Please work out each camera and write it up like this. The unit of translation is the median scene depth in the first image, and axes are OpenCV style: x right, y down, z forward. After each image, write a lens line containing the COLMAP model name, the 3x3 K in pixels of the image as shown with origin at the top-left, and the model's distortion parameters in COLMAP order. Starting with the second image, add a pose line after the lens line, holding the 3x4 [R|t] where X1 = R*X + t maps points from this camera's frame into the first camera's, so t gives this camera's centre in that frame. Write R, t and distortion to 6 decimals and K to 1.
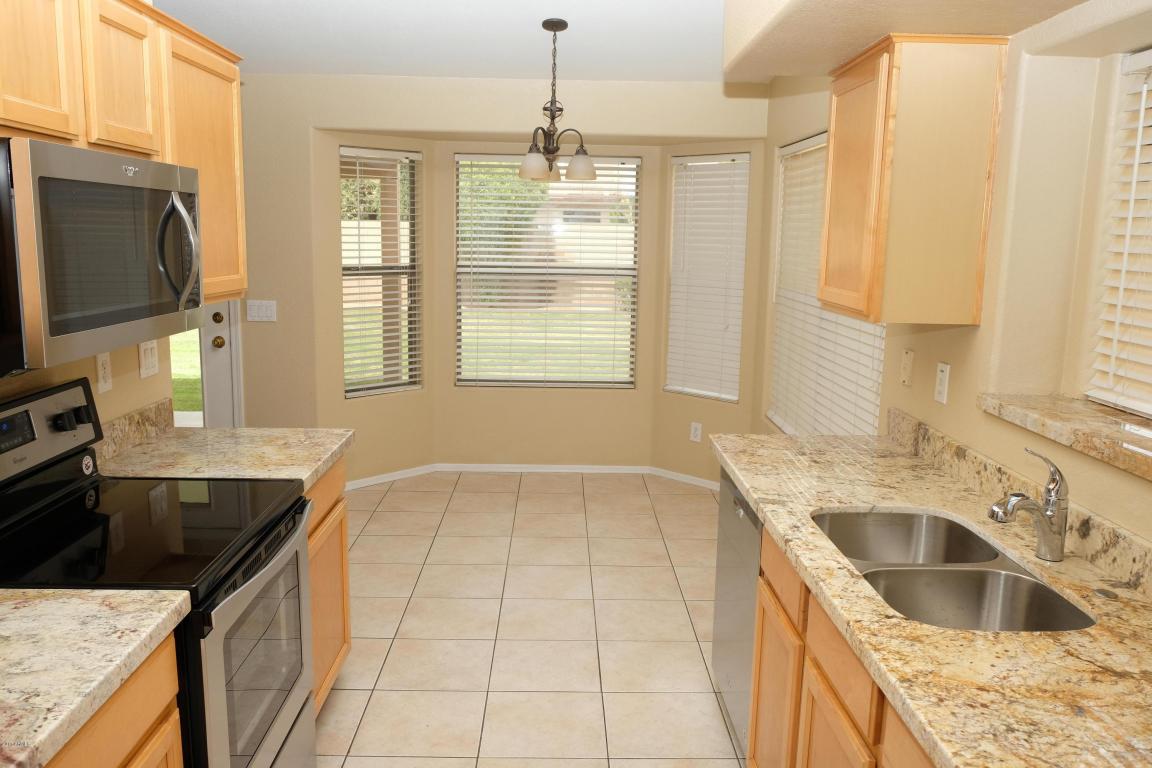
lens RADIAL K [[914.2, 0, 576.0], [0, 914.2, 384.0], [0, 0, 1]] dist [-0.018049, 0.008773]
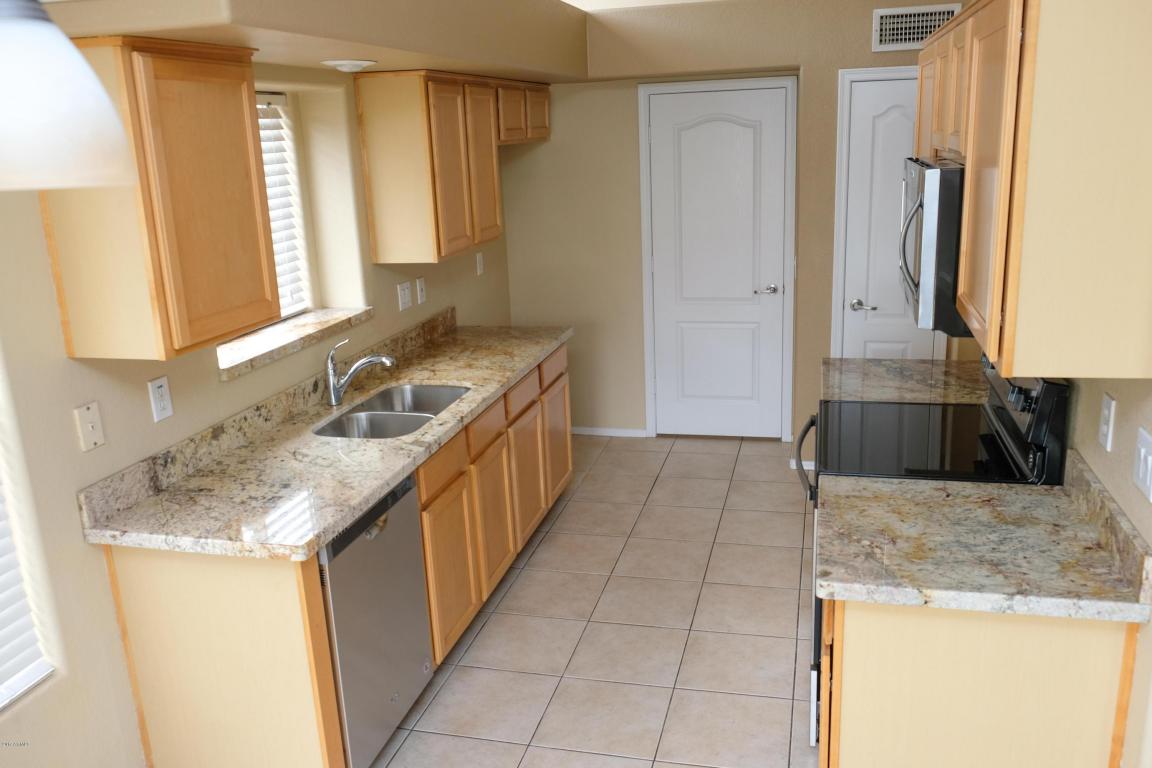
lens RADIAL K [[914.2, 0, 576.0], [0, 914.2, 384.0], [0, 0, 1]] dist [-0.018049, 0.008773]
pose [[-0.962298, -0.049754, 0.267408, -0.325610], [0.069424, 0.905636, 0.418335, -0.459838], [-0.262988, 0.421127, -0.868038, 2.037468]]
